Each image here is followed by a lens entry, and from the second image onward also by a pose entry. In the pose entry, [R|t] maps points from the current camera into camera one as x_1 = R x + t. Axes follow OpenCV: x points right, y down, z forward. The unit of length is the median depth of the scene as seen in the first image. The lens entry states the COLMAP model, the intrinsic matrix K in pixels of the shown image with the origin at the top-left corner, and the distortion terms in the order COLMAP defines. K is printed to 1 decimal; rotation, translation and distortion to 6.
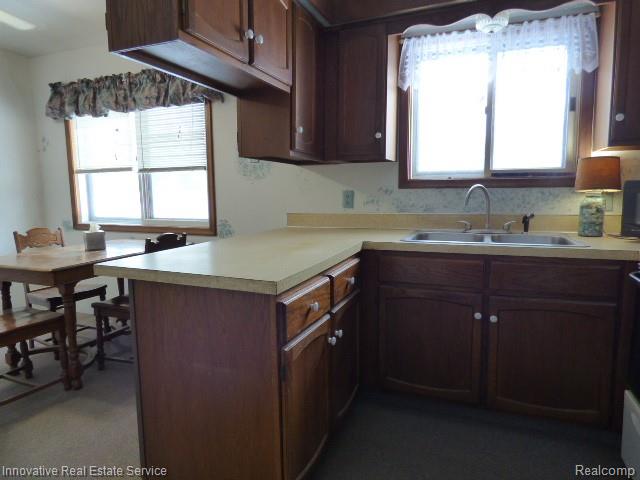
lens RADIAL K [[395.6, 0, 320.0], [0, 395.6, 240.0], [0, 0, 1]] dist [0.004192, 0.004312]
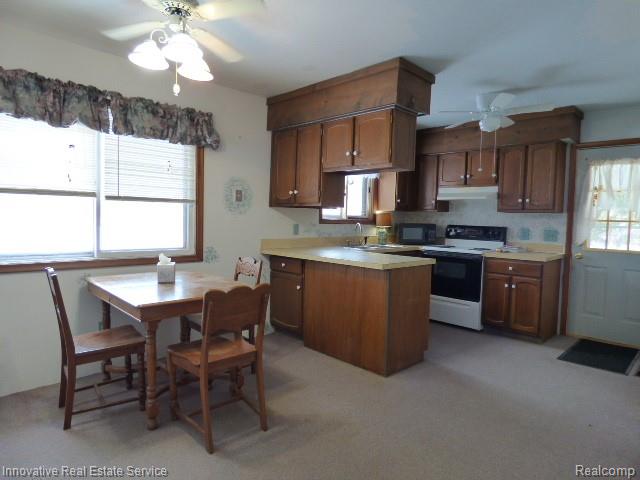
lens RADIAL K [[395.6, 0, 320.0], [0, 395.6, 240.0], [0, 0, 1]] dist [0.004192, 0.004312]
pose [[0.398936, -0.031513, 0.916437, -1.643367], [0.084371, 0.996431, -0.002464, -0.057592], [-0.913089, 0.078304, 0.400171, 0.327333]]
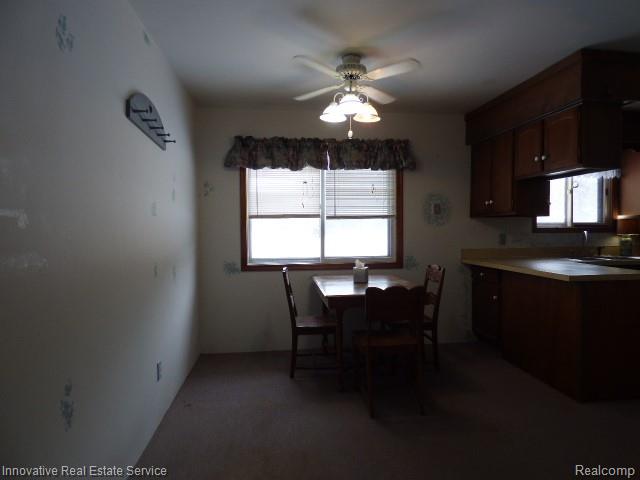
lens RADIAL K [[395.6, 0, 320.0], [0, 395.6, 240.0], [0, 0, 1]] dist [0.004192, 0.004312]
pose [[0.873208, -0.014024, 0.487145, -1.602876], [0.060485, 0.994976, -0.079776, -0.021520], [-0.483579, 0.099126, 0.869670, -0.023504]]
